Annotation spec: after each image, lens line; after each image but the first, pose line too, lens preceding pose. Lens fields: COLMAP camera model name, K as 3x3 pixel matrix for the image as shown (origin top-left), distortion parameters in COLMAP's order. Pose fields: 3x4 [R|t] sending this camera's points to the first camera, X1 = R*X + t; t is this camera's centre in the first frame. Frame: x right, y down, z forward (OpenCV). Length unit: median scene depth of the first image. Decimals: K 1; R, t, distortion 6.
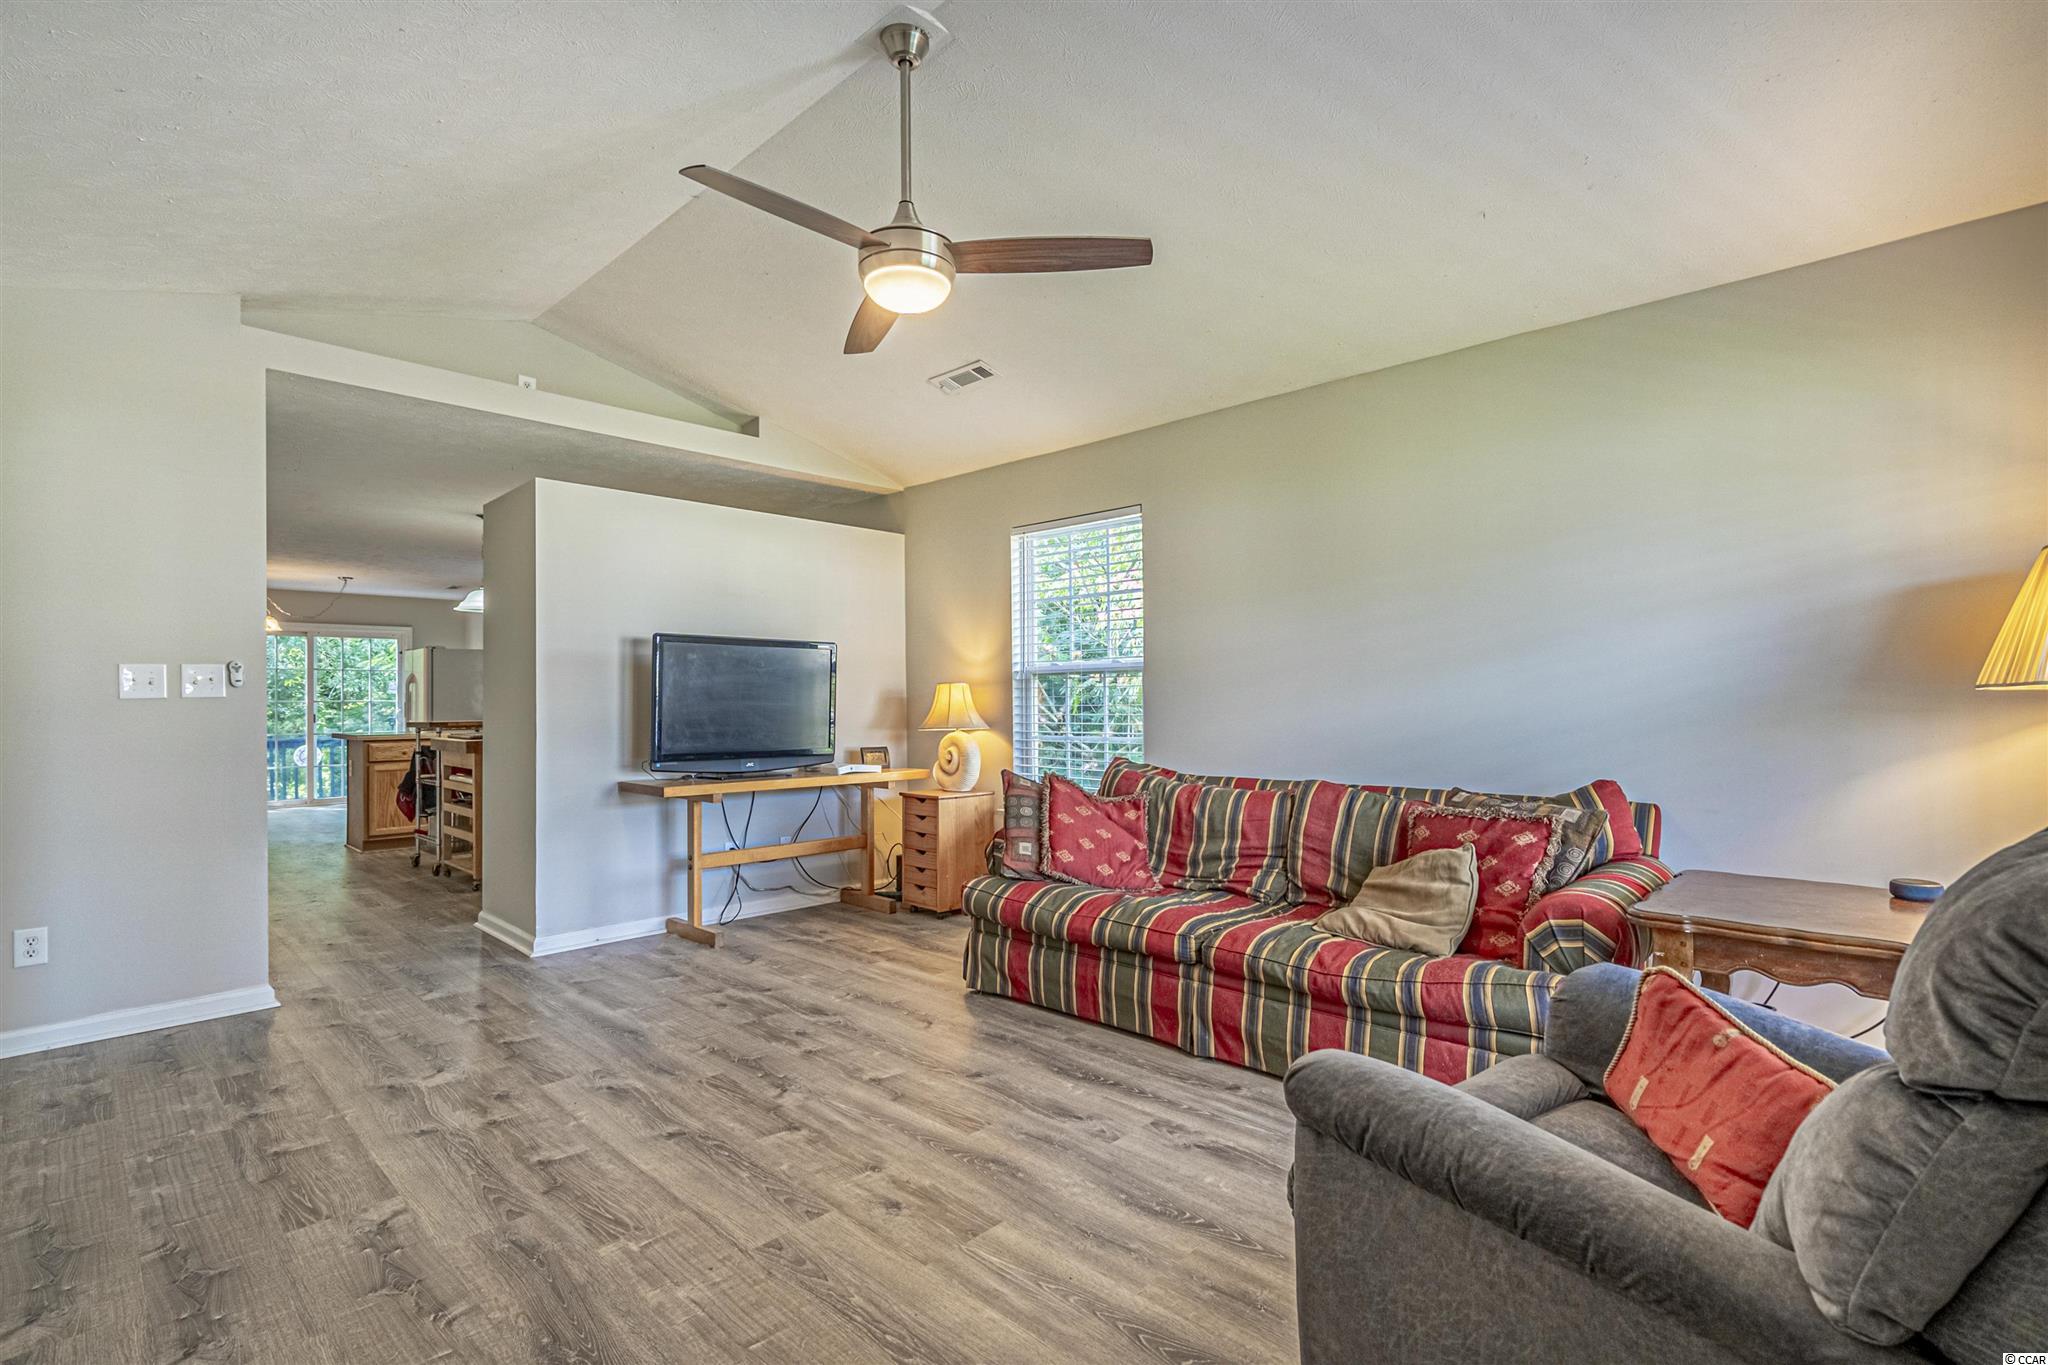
lens RADIAL K [[943.1, 0, 1017.2], [0, 943.1, 689.8], [0, 0, 1]] dist [-0.013058, 0.000669]
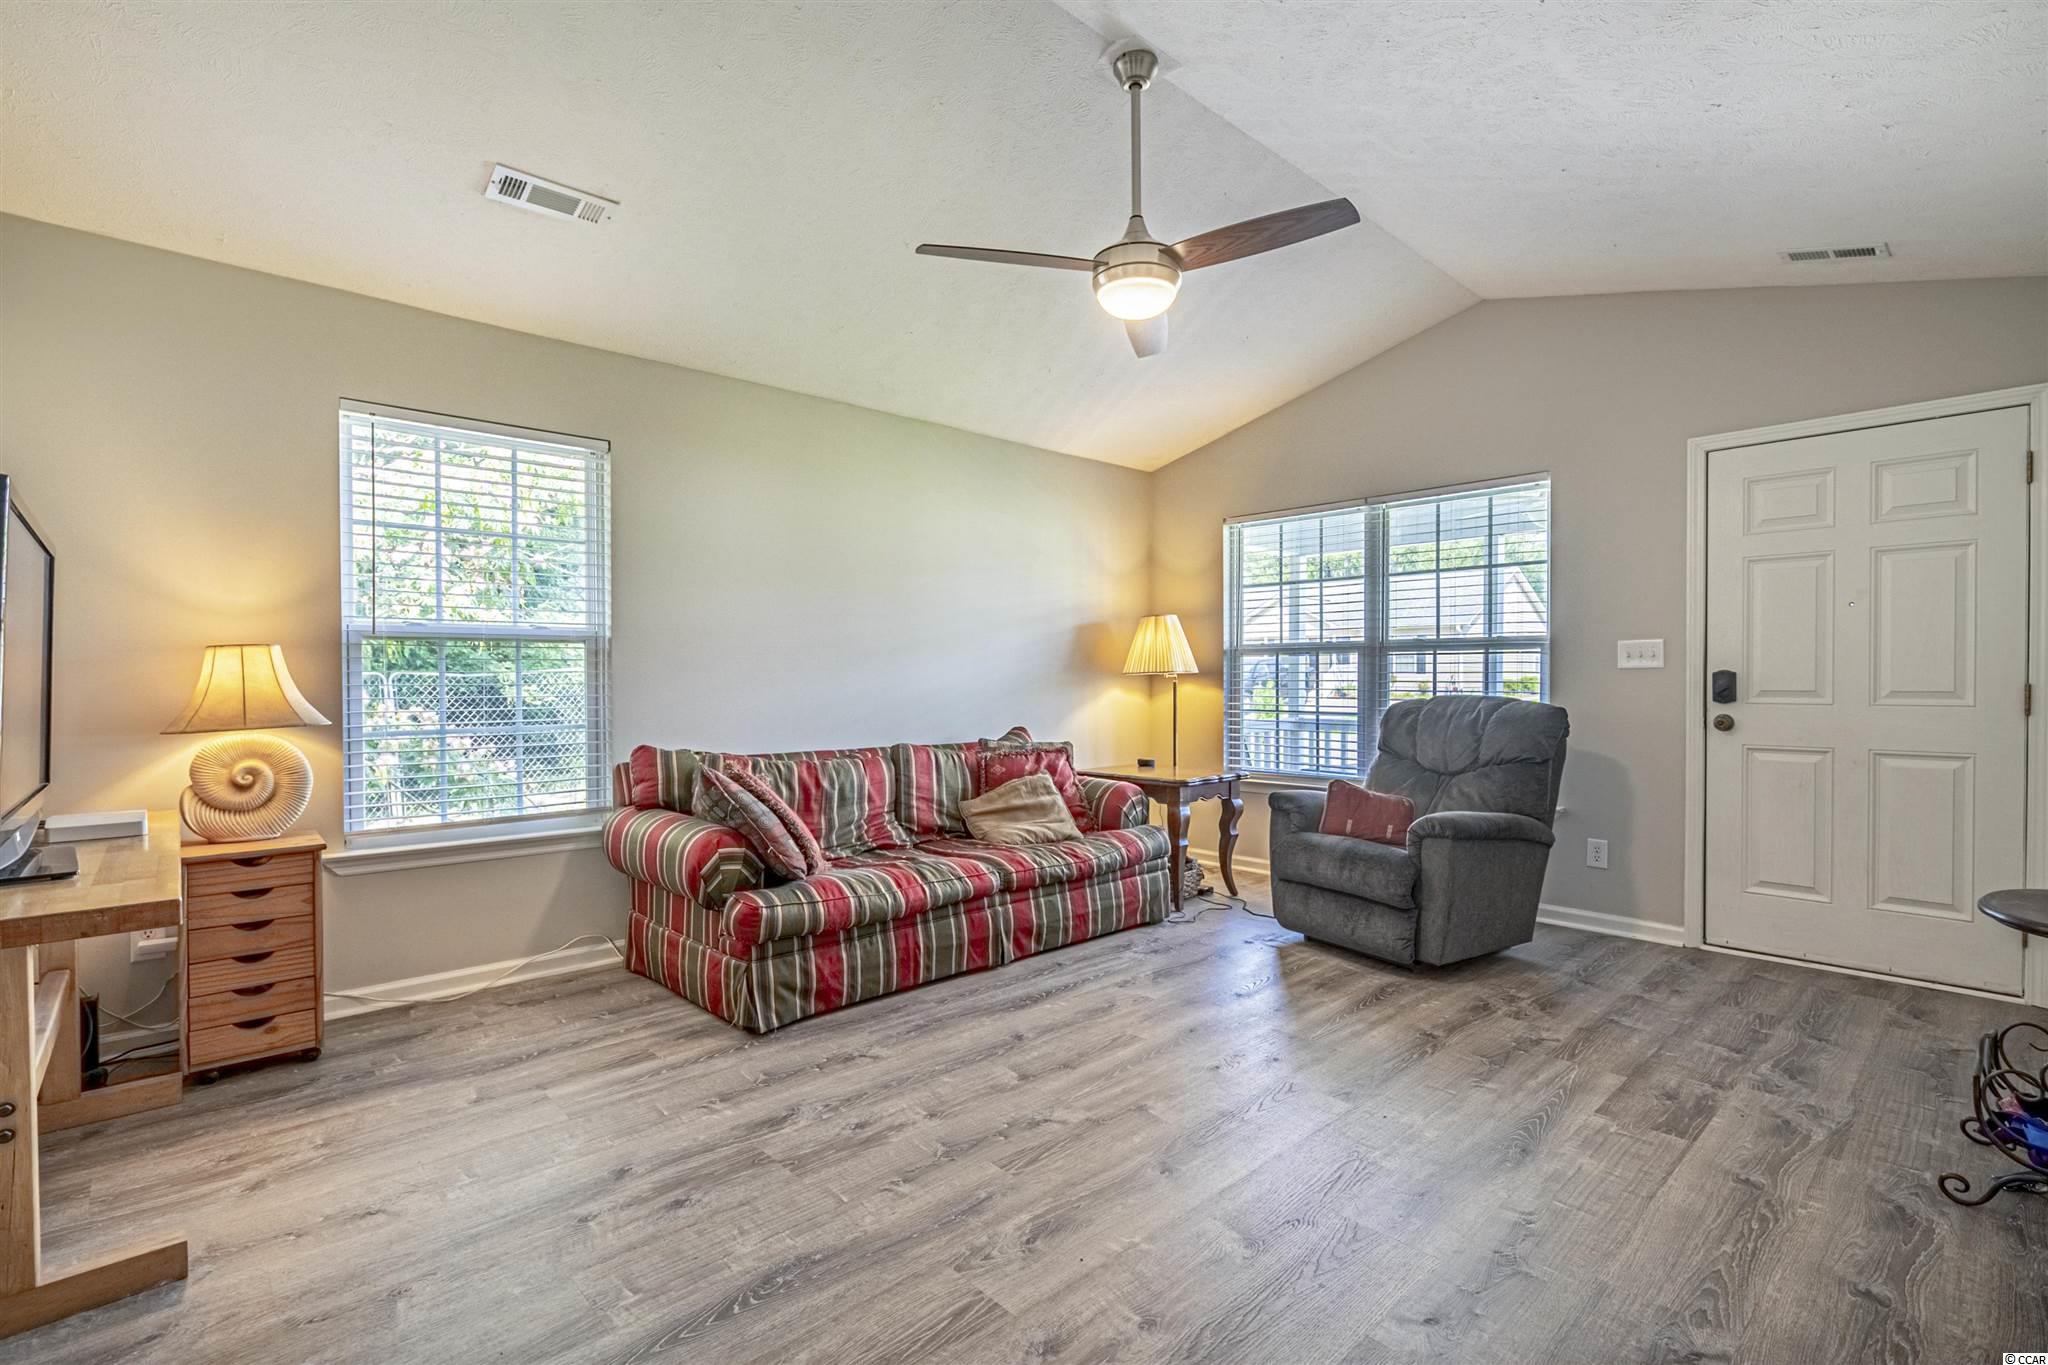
lens RADIAL K [[943.1, 0, 1017.2], [0, 943.1, 689.8], [0, 0, 1]] dist [-0.013058, 0.000669]
pose [[0.058080, -0.004980, 0.998300, -1.071050], [-0.008121, 0.999952, 0.005461, 0.022422], [-0.998279, -0.008424, 0.058037, 0.941548]]
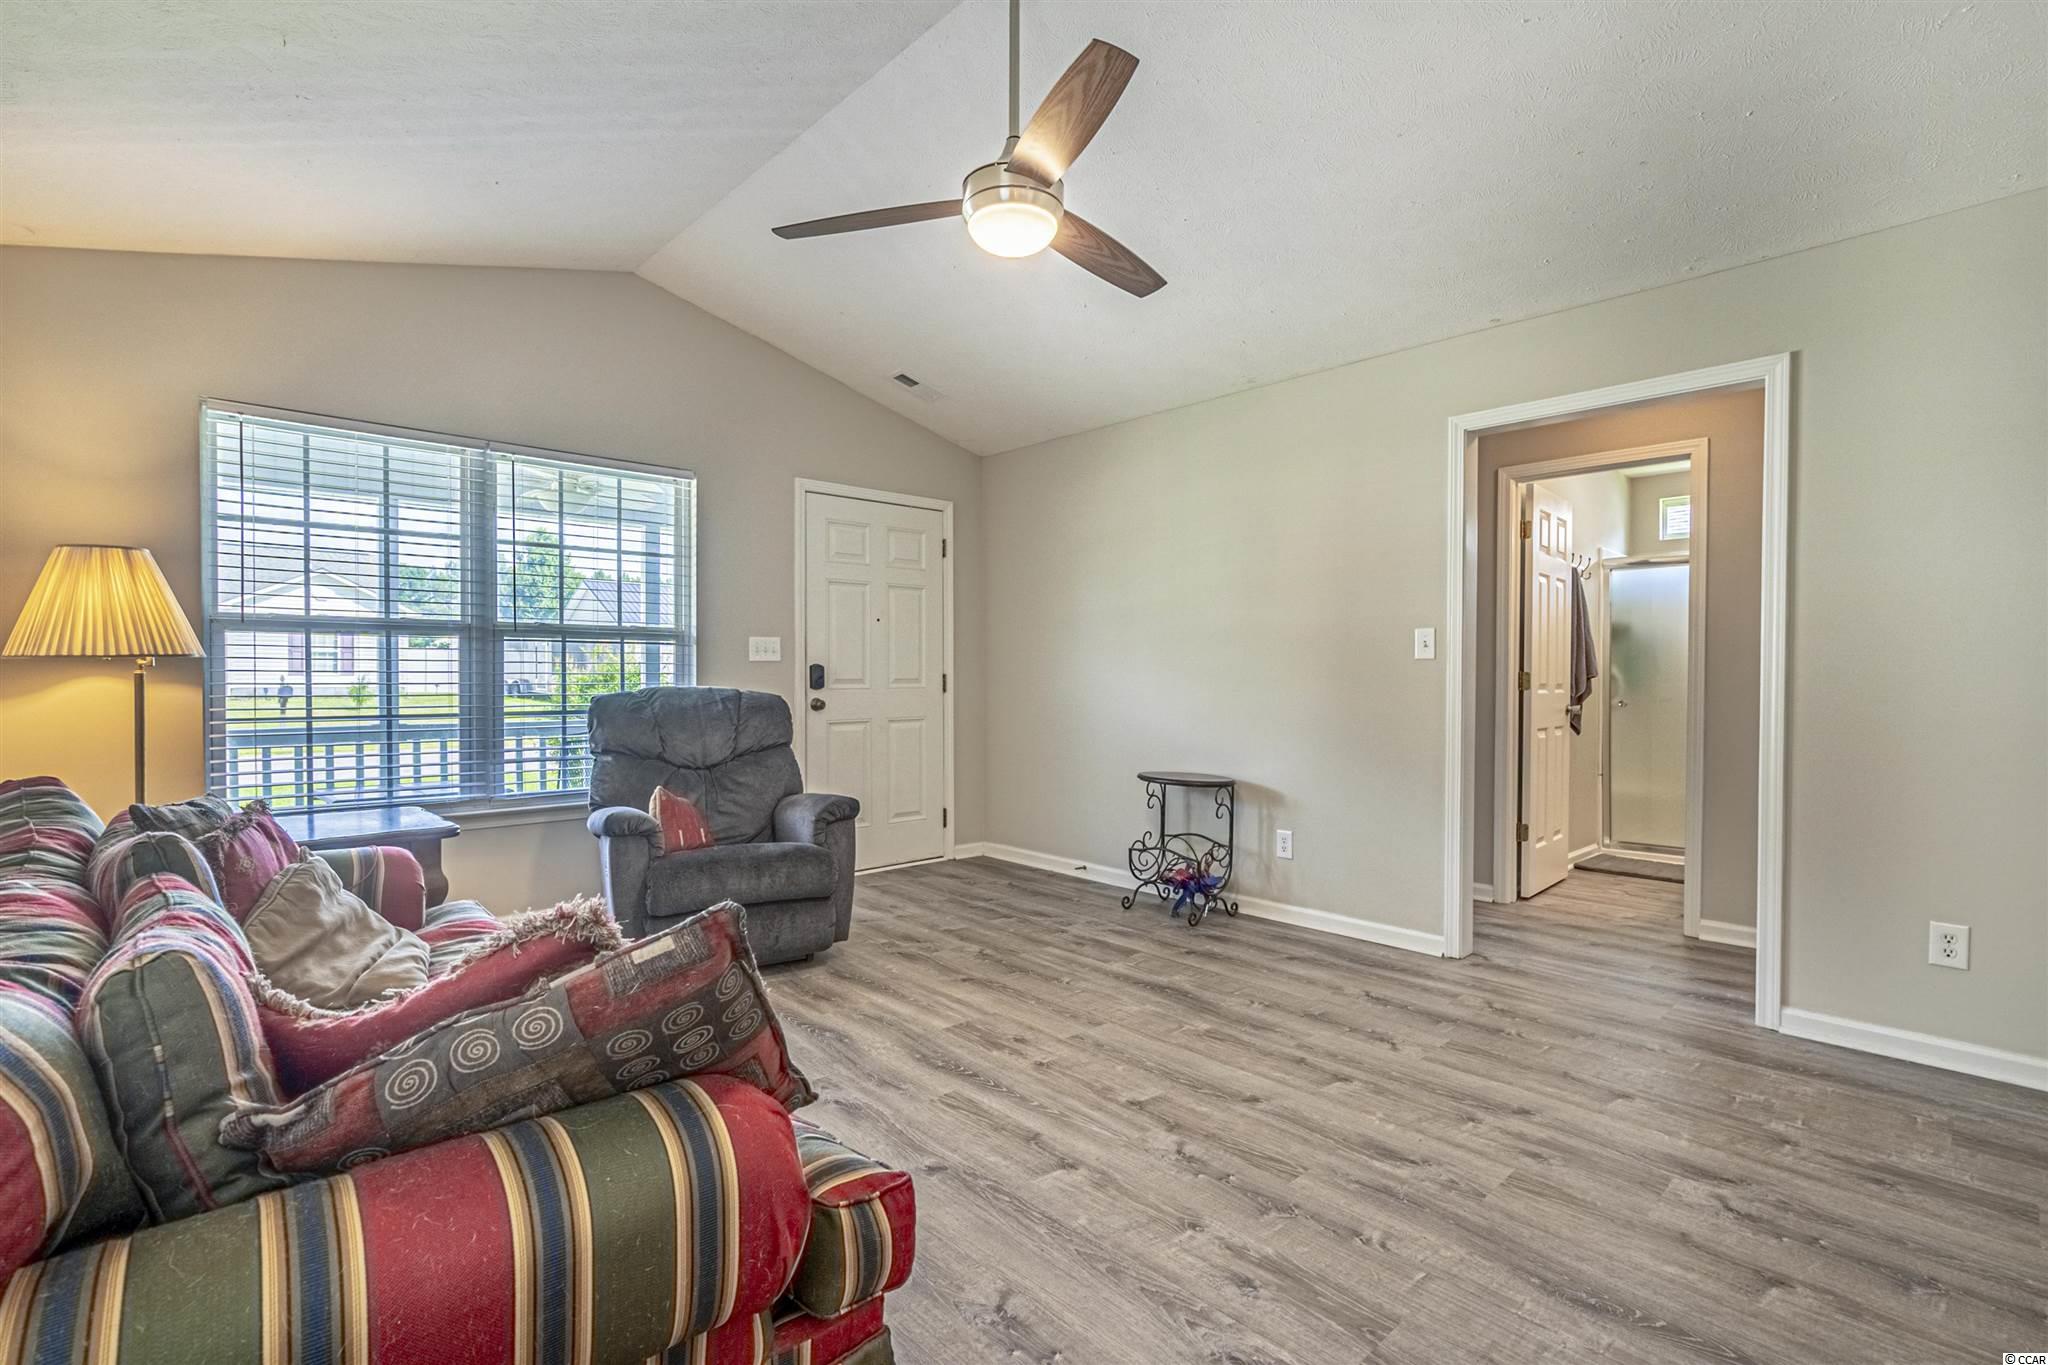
lens RADIAL K [[943.1, 0, 1017.2], [0, 943.1, 689.8], [0, 0, 1]] dist [-0.013058, 0.000669]
pose [[-0.998661, 0.005314, 0.051467, -0.147737], [0.005779, 0.999944, 0.008877, 0.028414], [-0.051417, 0.009163, -0.998635, 1.721322]]
